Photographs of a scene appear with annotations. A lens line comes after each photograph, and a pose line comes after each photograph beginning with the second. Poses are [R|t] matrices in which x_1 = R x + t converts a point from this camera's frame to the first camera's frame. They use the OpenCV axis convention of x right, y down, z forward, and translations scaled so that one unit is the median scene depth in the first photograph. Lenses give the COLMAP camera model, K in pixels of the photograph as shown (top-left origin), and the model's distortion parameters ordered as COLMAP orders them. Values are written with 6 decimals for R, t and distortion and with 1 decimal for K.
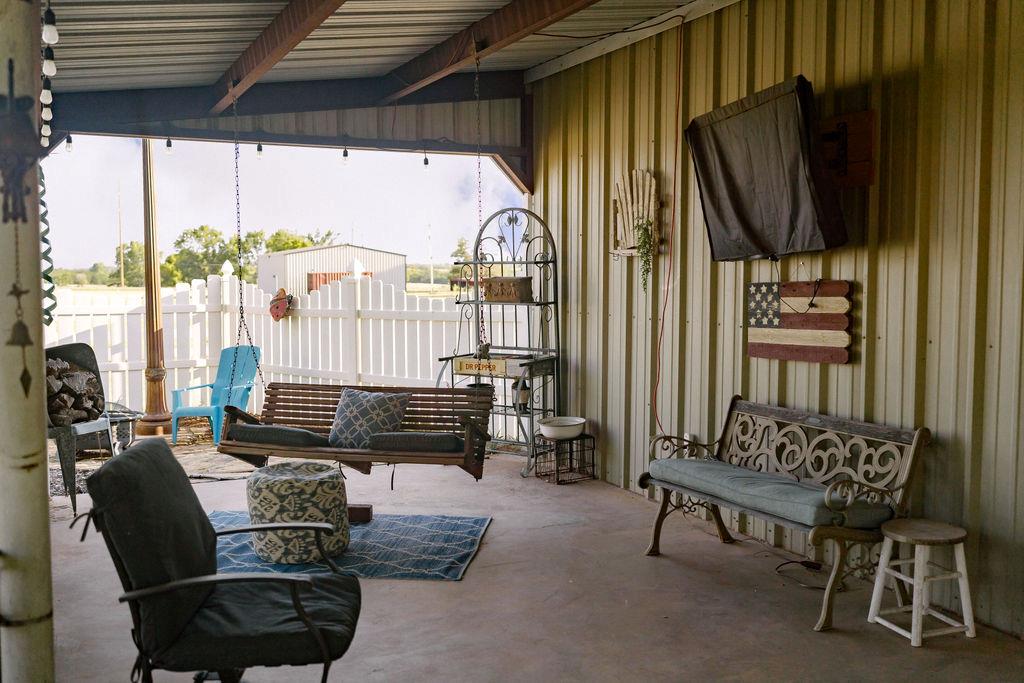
lens RADIAL K [[1035.8, 0, 510.6], [0, 1035.8, 338.7], [0, 0, 1]] dist [0.083416, 0.000000]
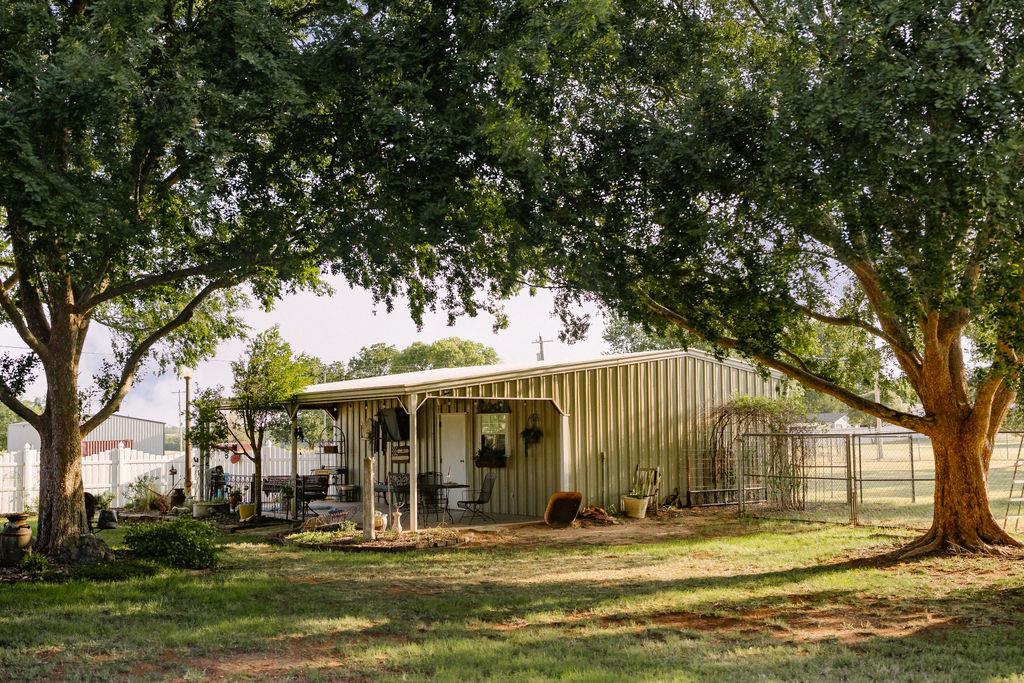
lens RADIAL K [[1035.8, 0, 510.4], [0, 1035.8, 344.6], [0, 0, 1]] dist [0.083416, 0.000000]
pose [[0.970489, 0.008751, 0.240988, -0.377077], [0.027590, 0.988750, -0.147012, 0.193344], [-0.239563, 0.149322, 0.959329, -3.663152]]
